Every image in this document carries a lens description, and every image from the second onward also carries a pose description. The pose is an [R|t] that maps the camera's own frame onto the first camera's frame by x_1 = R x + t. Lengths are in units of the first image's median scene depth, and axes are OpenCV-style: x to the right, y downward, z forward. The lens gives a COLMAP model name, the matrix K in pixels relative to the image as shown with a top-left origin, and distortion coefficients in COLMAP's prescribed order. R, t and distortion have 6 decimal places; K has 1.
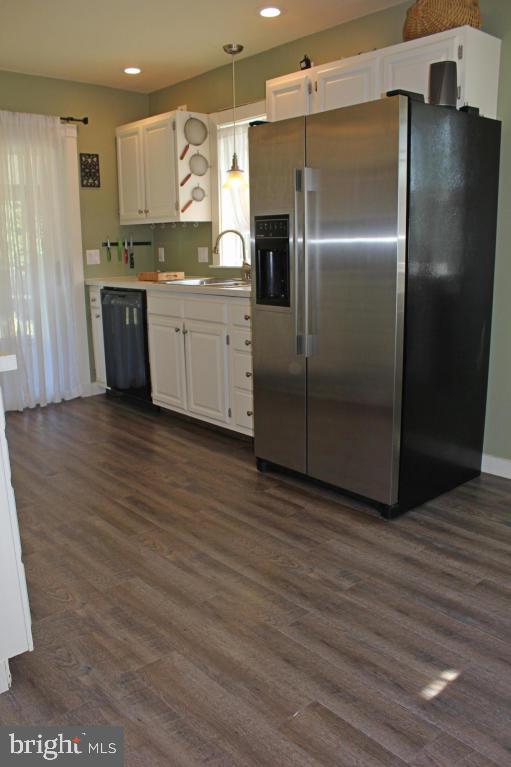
lens RADIAL K [[637.3, 0, 255.5], [0, 637.3, 383.5], [0, 0, 1]] dist [-0.164444, 0.161158]
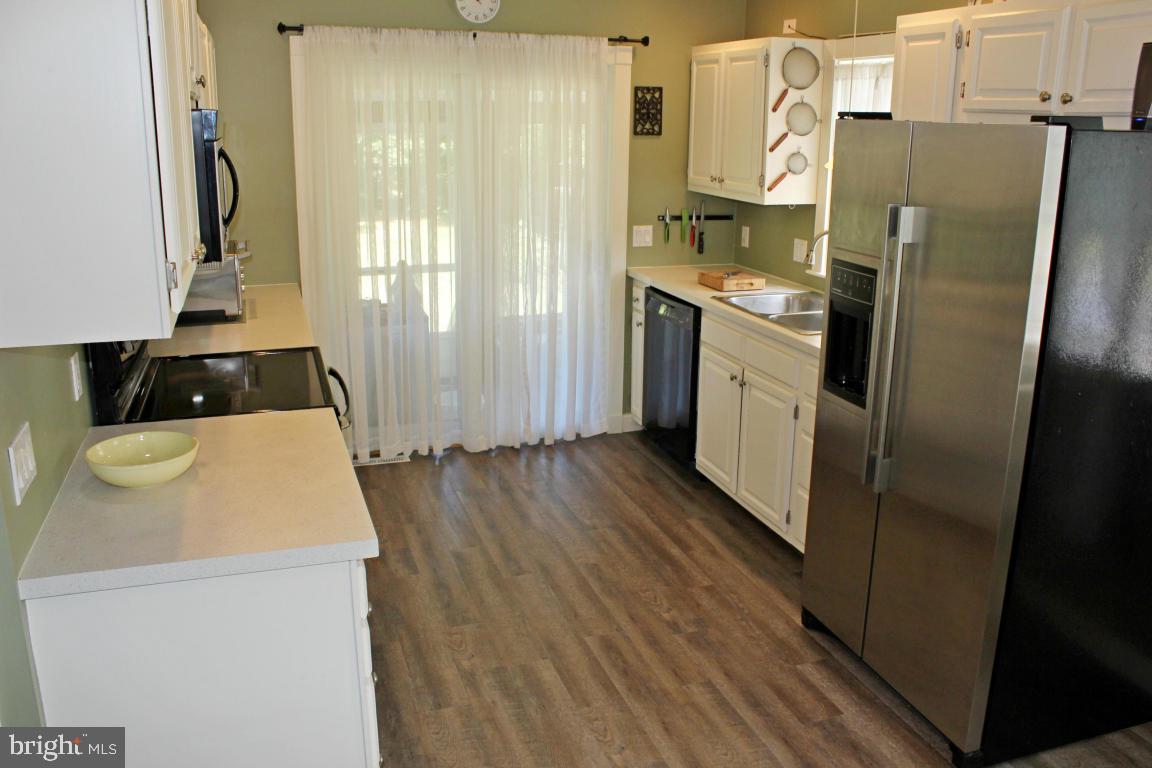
lens RADIAL K [[957.1, 0, 596.3], [0, 957.1, 380.2], [0, 0, 1]] dist [-0.164444, 0.161158]
pose [[0.928891, 0.126967, -0.347909, 0.087979], [-0.111405, 0.991682, 0.064464, -0.121511], [0.353200, -0.021121, 0.935309, 0.002015]]
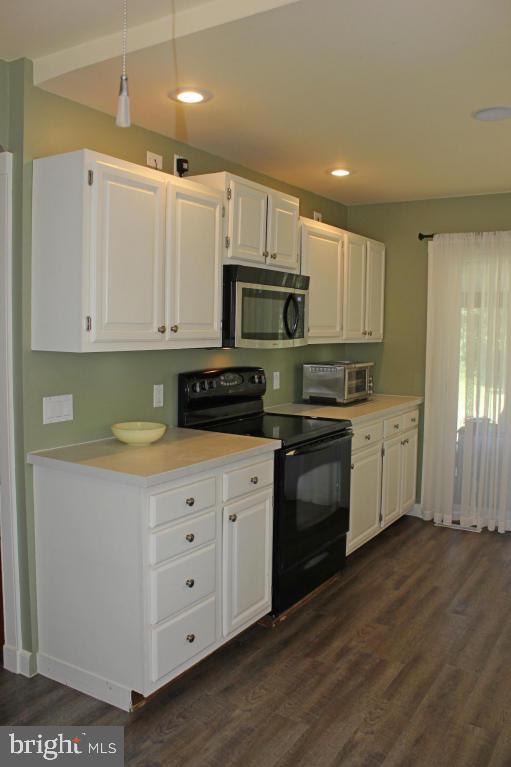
lens RADIAL K [[637.3, 0, 255.5], [0, 637.3, 383.5], [0, 0, 1]] dist [-0.164444, 0.161158]
pose [[0.280495, 0.101828, -0.954439, 0.347213], [-0.223746, 0.973901, 0.038148, -0.124794], [0.933413, 0.202852, 0.295958, 0.274050]]
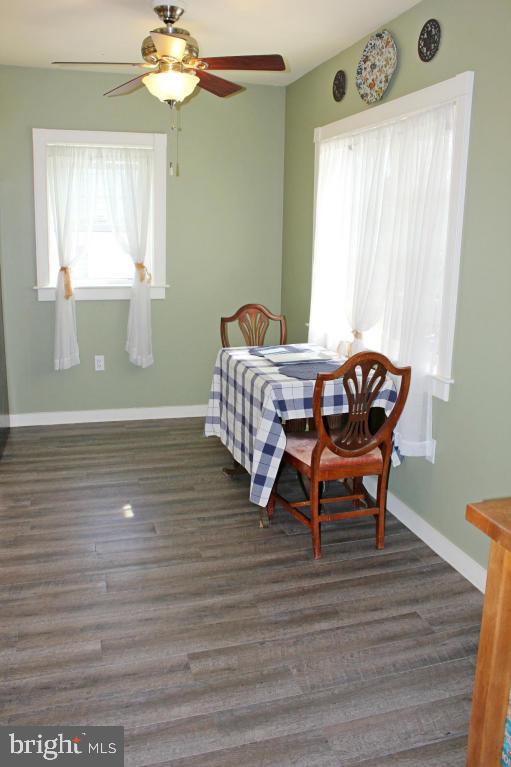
lens RADIAL K [[637.3, 0, 255.5], [0, 637.3, 383.5], [0, 0, 1]] dist [-0.164444, 0.161158]
pose [[0.418494, -0.184285, 0.889326, -0.452312], [0.163099, 0.978528, 0.126019, -0.029098], [-0.893455, 0.092310, 0.439565, -0.086777]]
